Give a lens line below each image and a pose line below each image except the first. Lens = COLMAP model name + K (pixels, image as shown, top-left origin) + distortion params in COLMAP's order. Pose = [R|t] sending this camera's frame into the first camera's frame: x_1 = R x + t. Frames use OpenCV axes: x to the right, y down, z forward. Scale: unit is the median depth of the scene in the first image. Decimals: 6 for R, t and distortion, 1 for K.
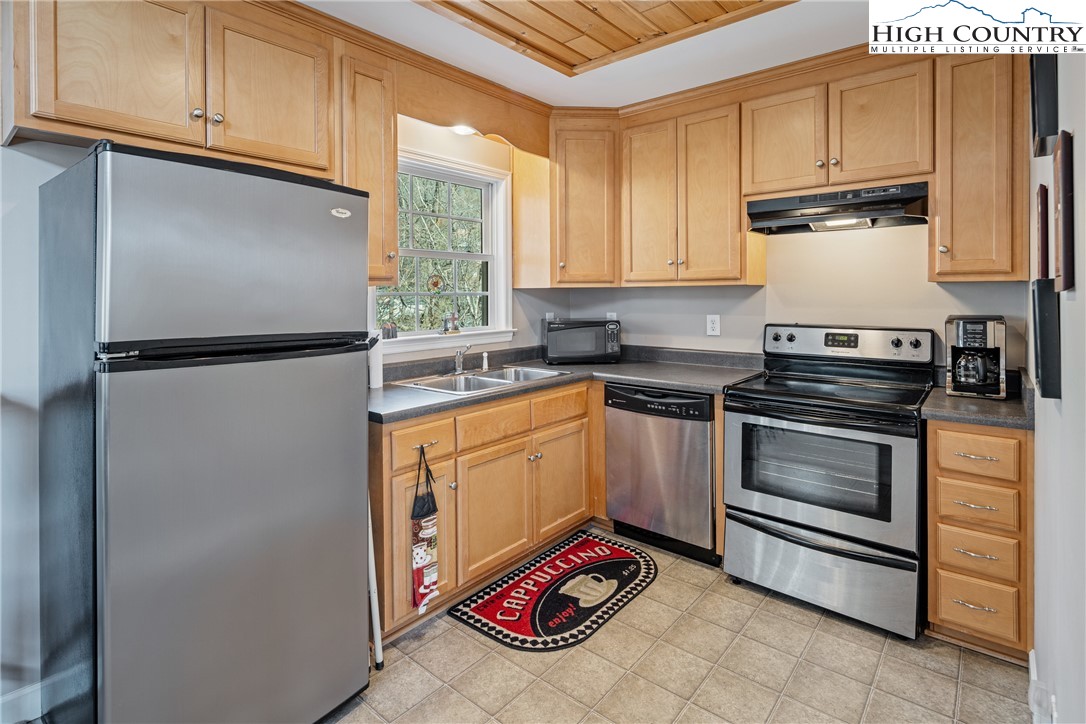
lens RADIAL K [[539.6, 0, 540.7], [0, 539.6, 299.9], [0, 0, 1]] dist [0.005508, -0.003737]
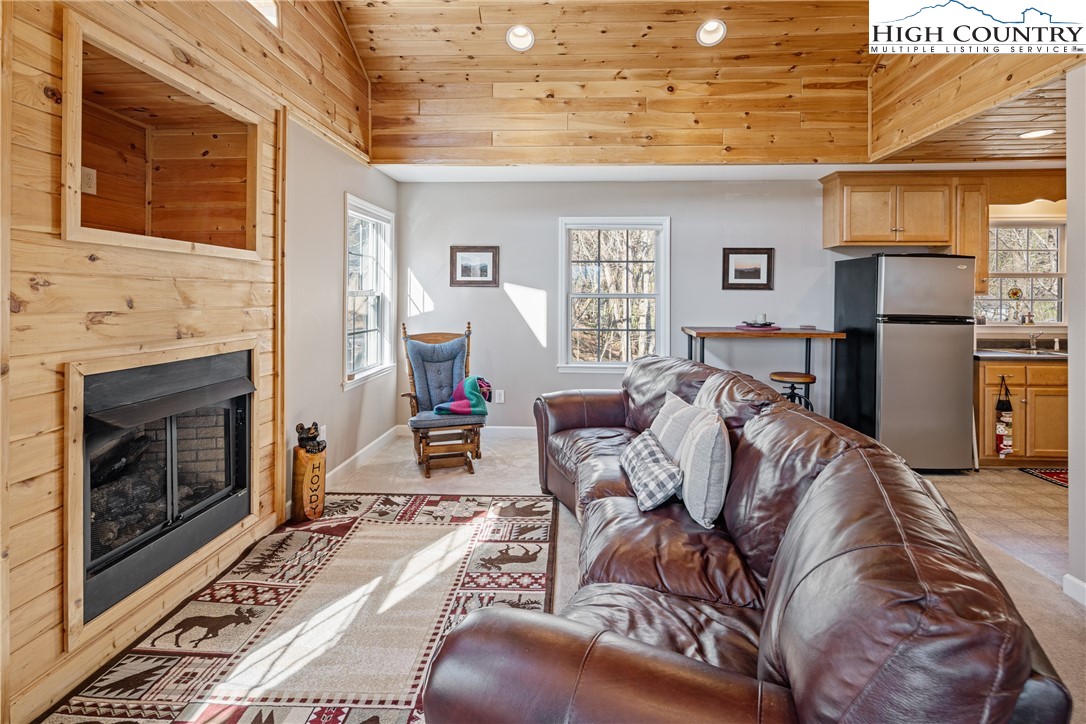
lens RADIAL K [[539.6, 0, 544.8], [0, 539.6, 295.6], [0, 0, 1]] dist [0.005508, -0.003737]
pose [[0.604083, 0.010015, -0.796858, 0.270782], [-0.015427, 0.999881, 0.000872, -0.003292], [0.796772, 0.011767, 0.604165, -1.219886]]
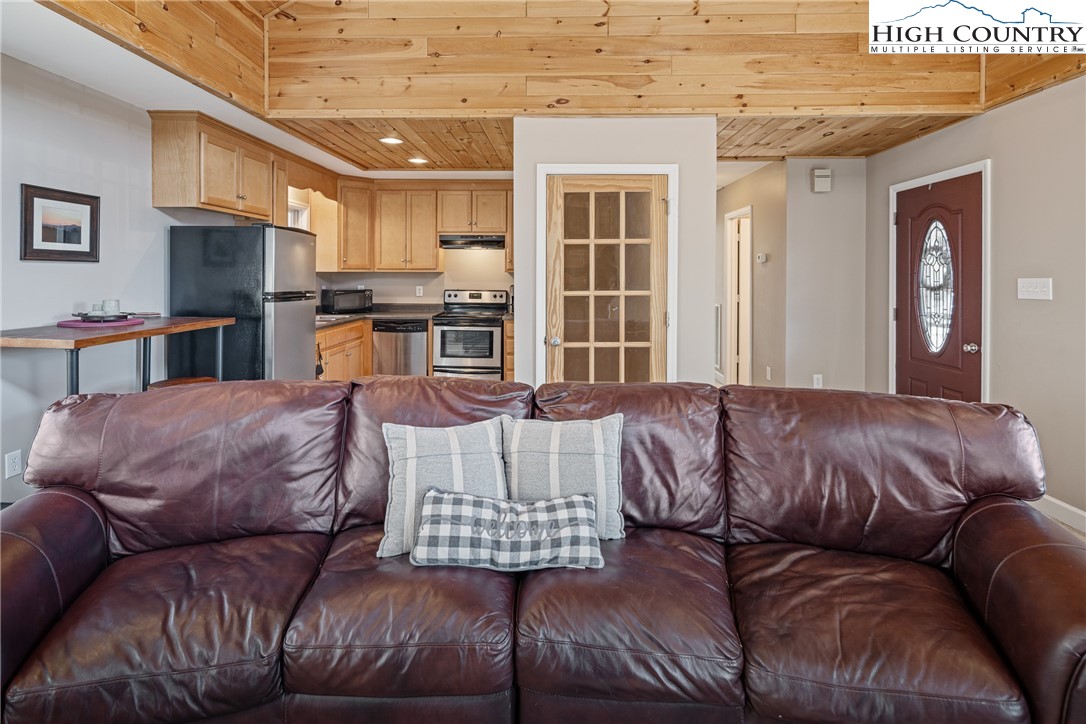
lens RADIAL K [[539.6, 0, 544.8], [0, 539.6, 281.4], [0, 0, 1]] dist [0.005508, -0.003737]
pose [[0.776775, 0.001686, 0.629776, -0.699674], [-0.004907, 0.999982, 0.003376, 0.000951], [-0.629759, -0.005712, 0.776769, -1.033608]]
